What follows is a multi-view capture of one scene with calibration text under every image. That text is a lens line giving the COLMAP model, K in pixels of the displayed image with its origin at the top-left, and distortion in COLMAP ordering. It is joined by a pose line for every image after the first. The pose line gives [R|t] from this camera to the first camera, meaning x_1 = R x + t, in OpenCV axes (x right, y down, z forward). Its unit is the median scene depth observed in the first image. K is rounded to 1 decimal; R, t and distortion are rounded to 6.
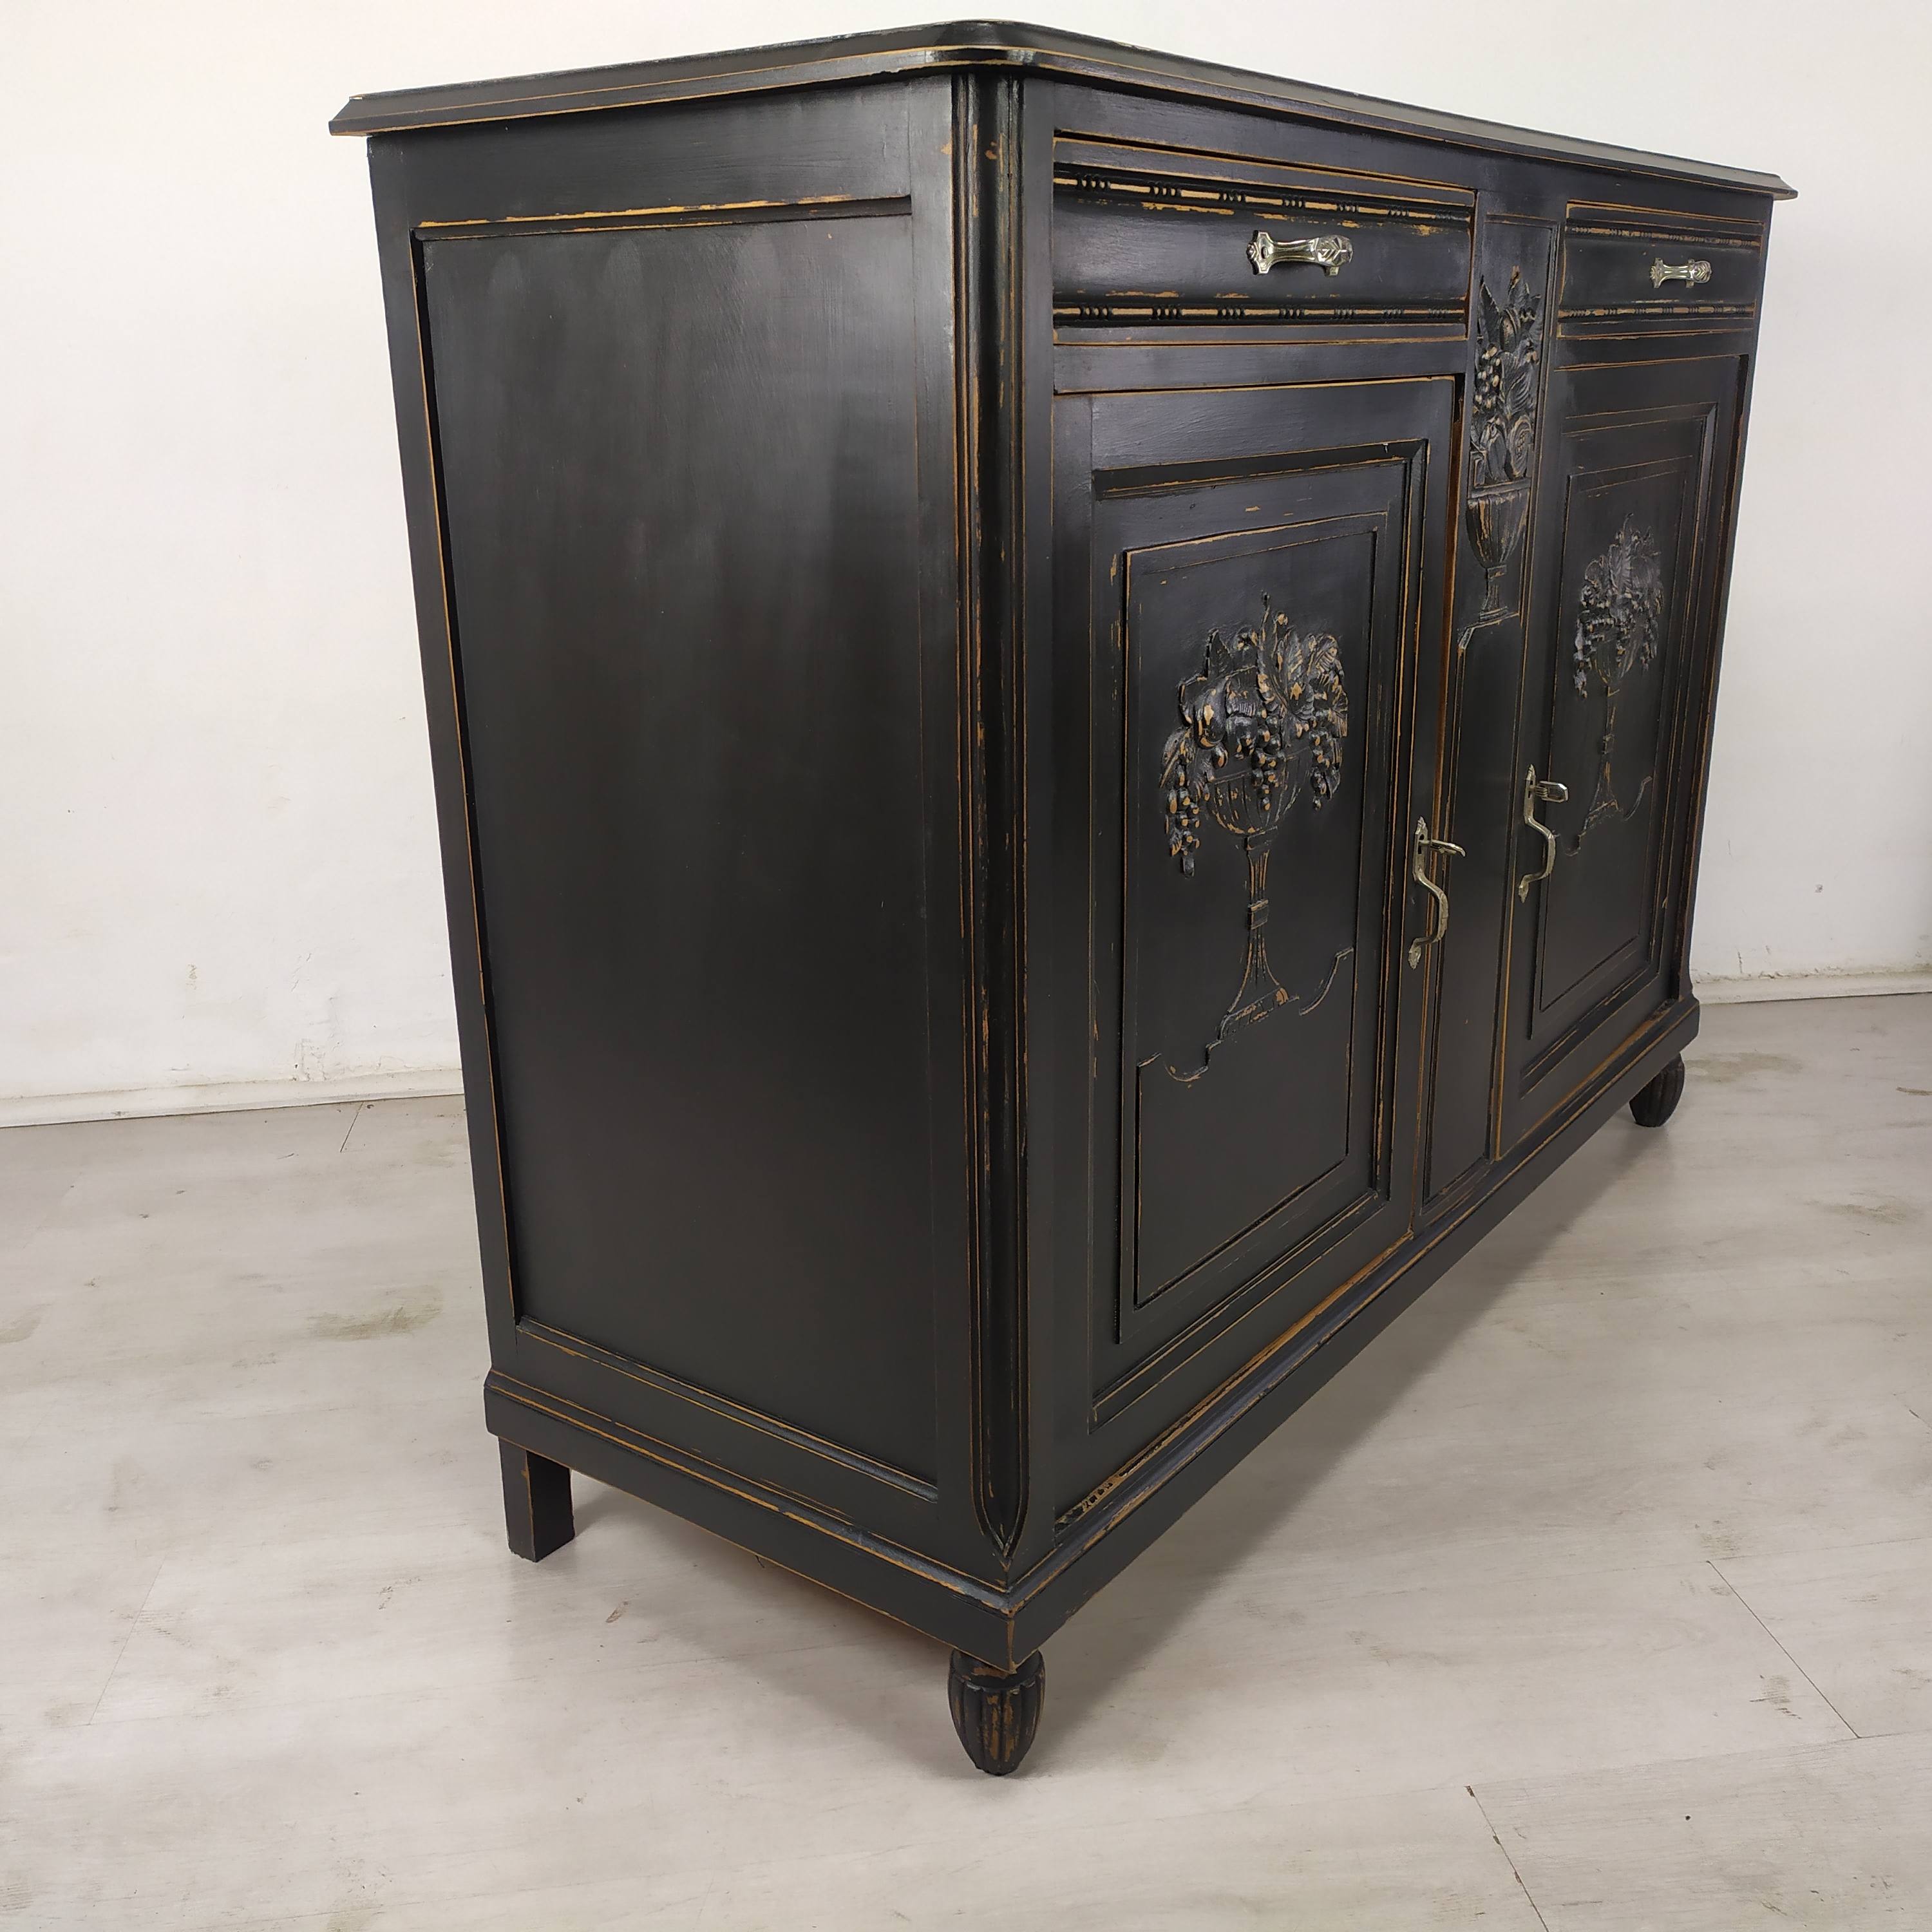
lens RADIAL K [[1956.3, 0, 972.5], [0, 1956.3, 990.6], [0, 0, 1]] dist [0.018229, 0.000000]
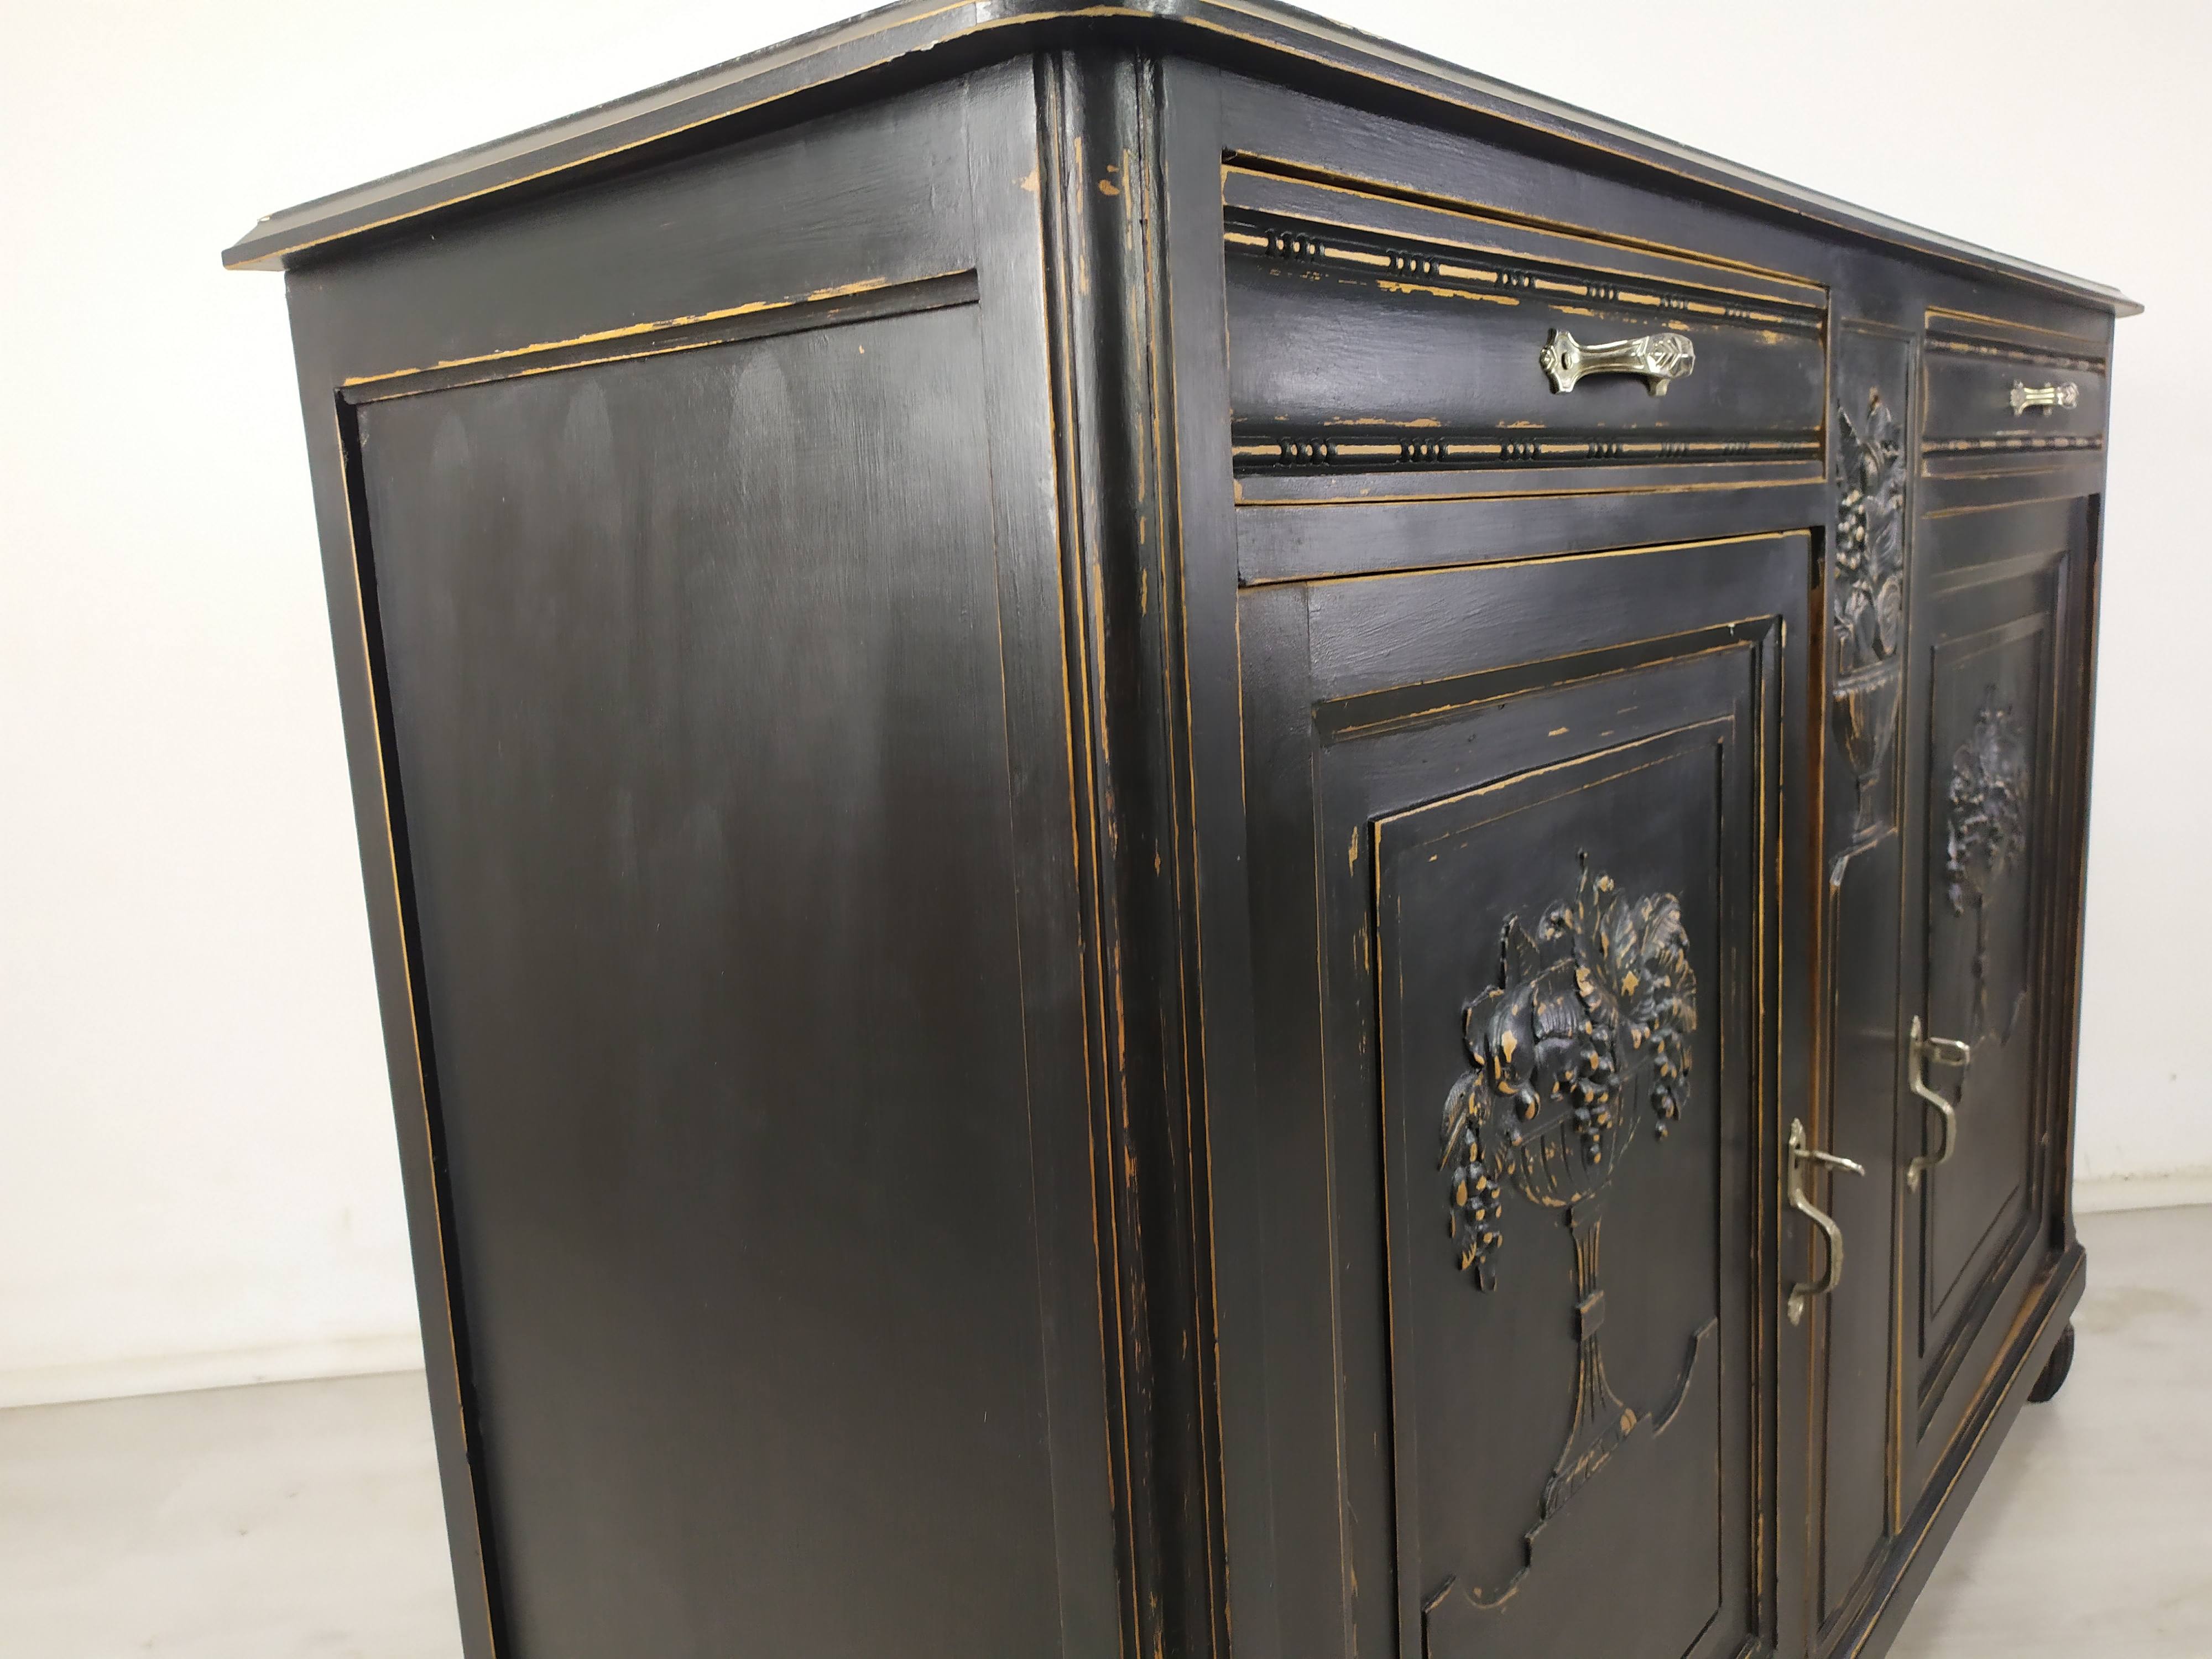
lens RADIAL K [[1704.9, 0, 1098.7], [0, 1704.9, 809.5], [0, 0, 1]] dist [0.037959, -0.050768]
pose [[0.996661, -0.027102, -0.077025, 0.030864], [0.015095, 0.988205, -0.152394, -0.134670], [0.080246, 0.150723, 0.985314, 0.420485]]
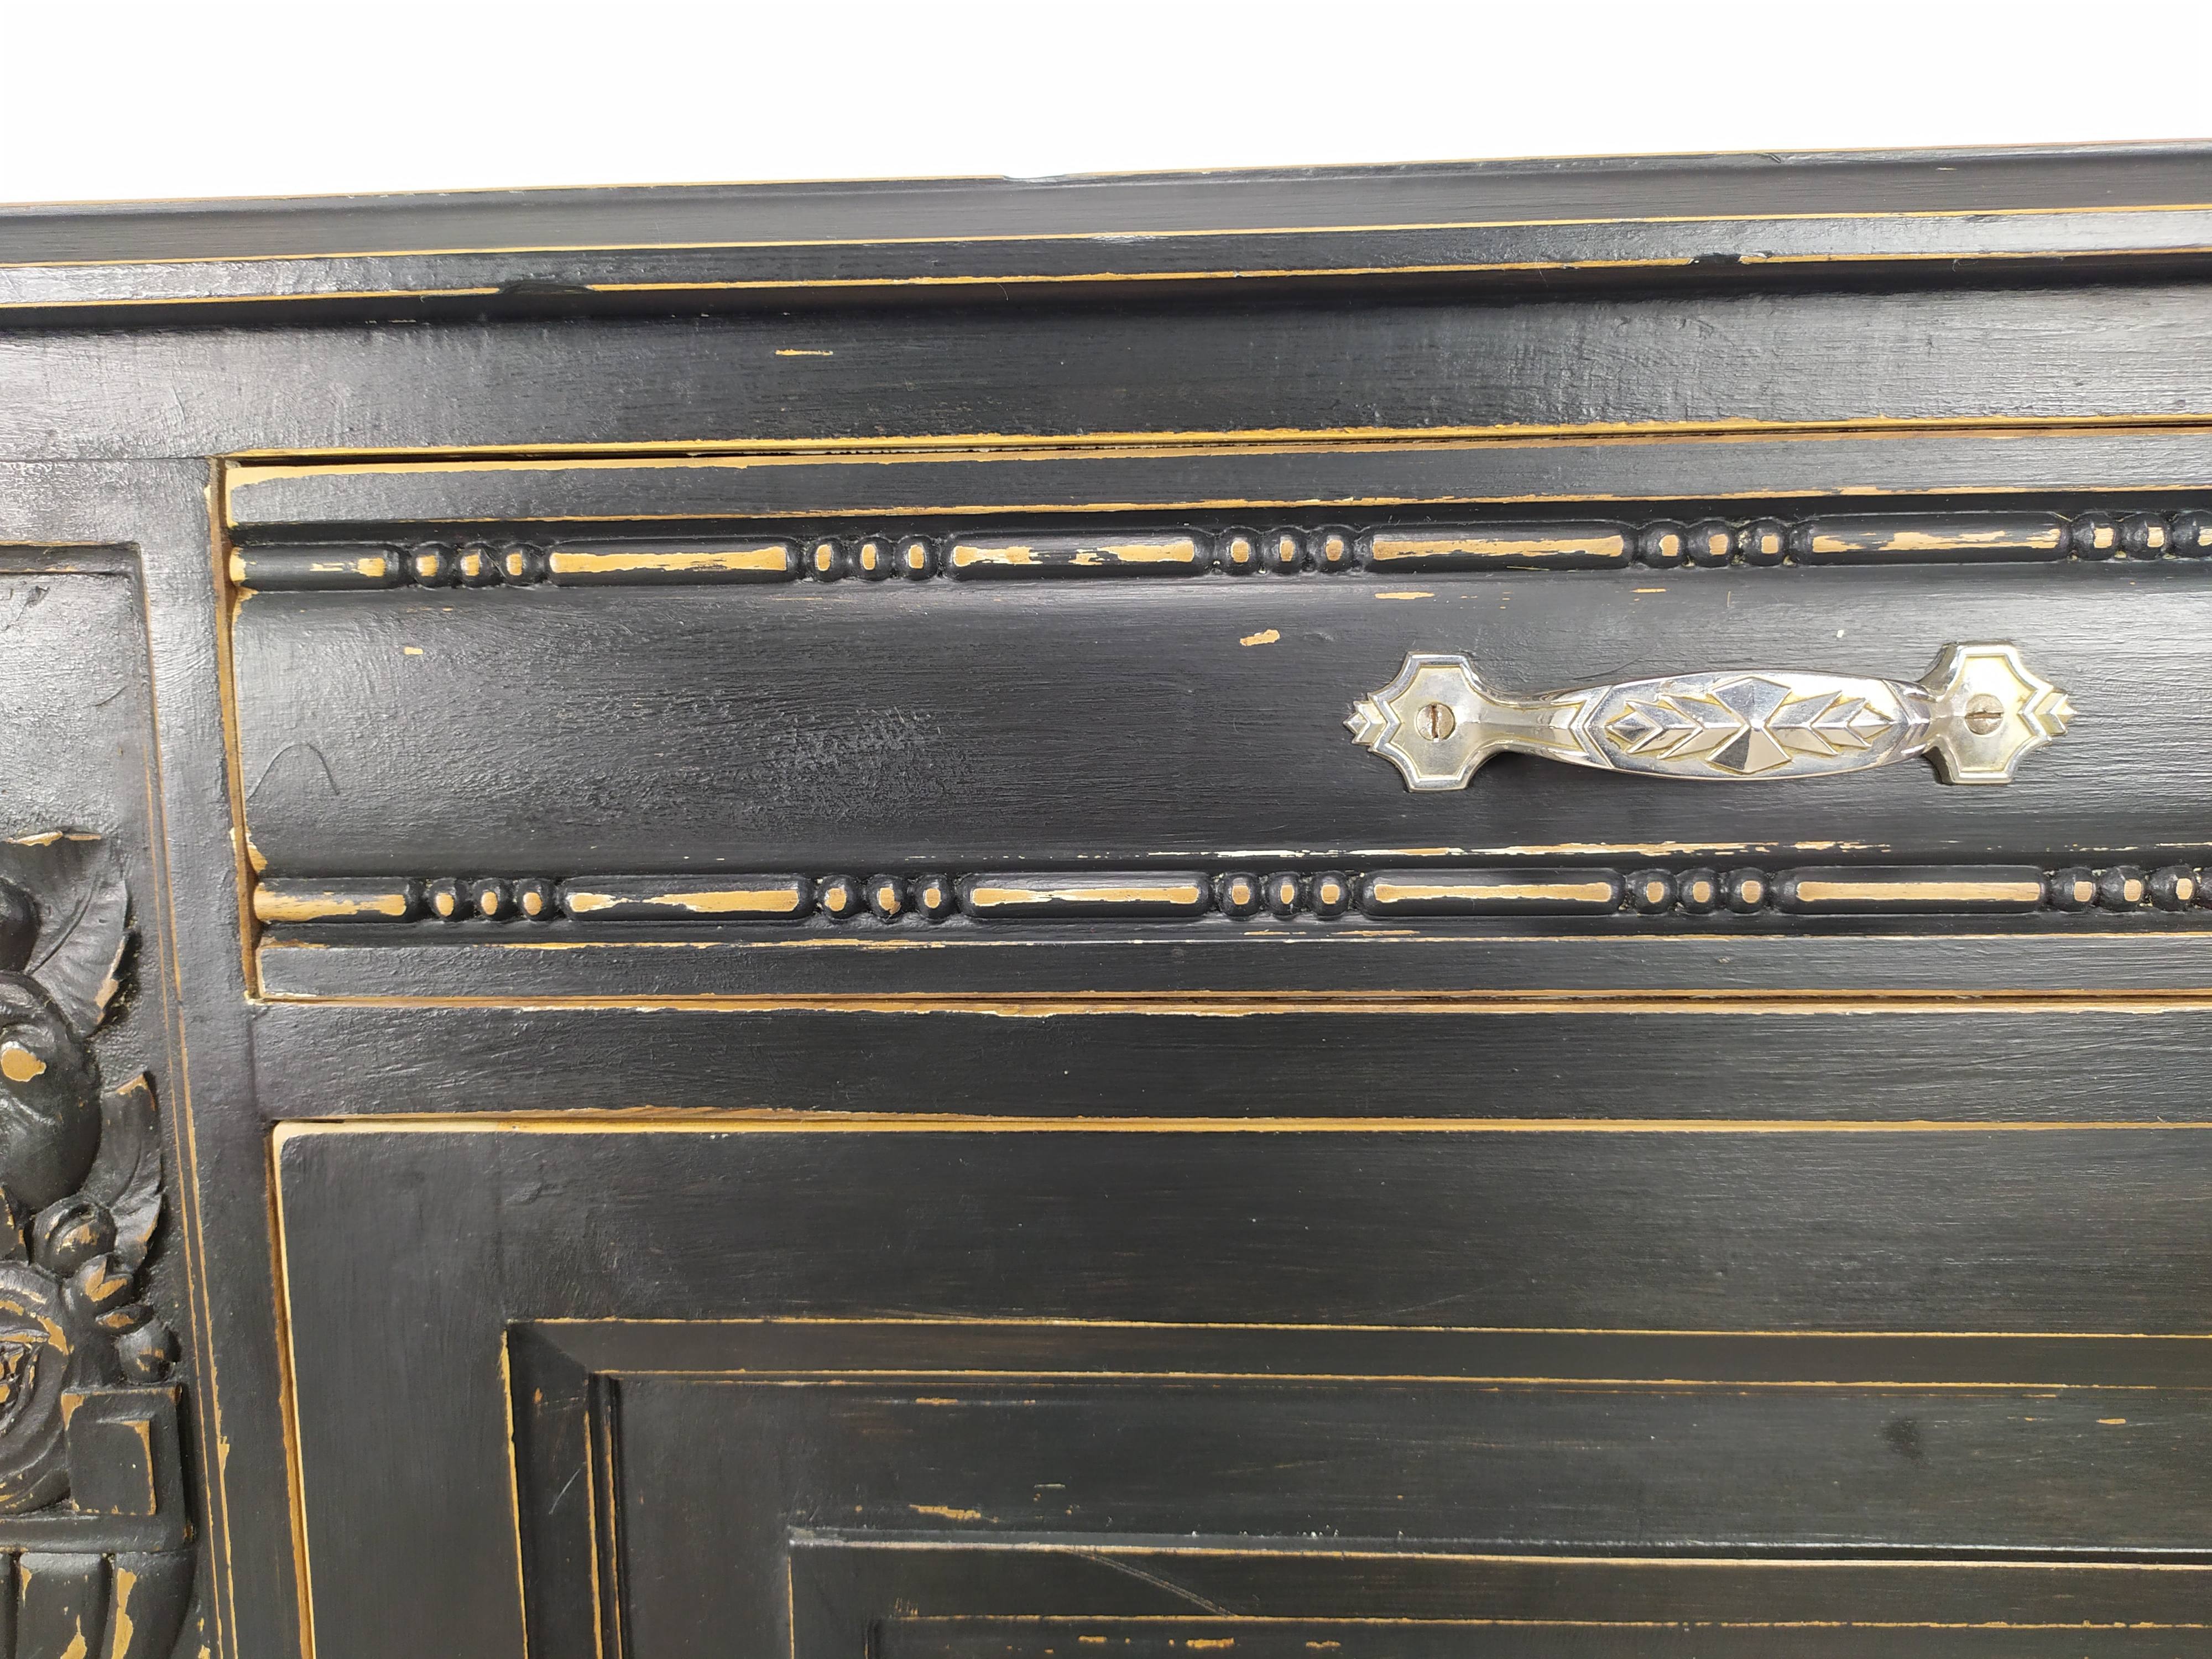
lens RADIAL K [[1704.9, 0, 1098.1], [0, 1704.9, 821.9], [0, 0, 1]] dist [0.037959, -0.050768]
pose [[0.558806, 0.117710, -0.820902, 0.663566], [-0.262923, 0.963956, -0.040755, -0.470345], [0.786516, 0.238608, 0.569613, 1.212122]]
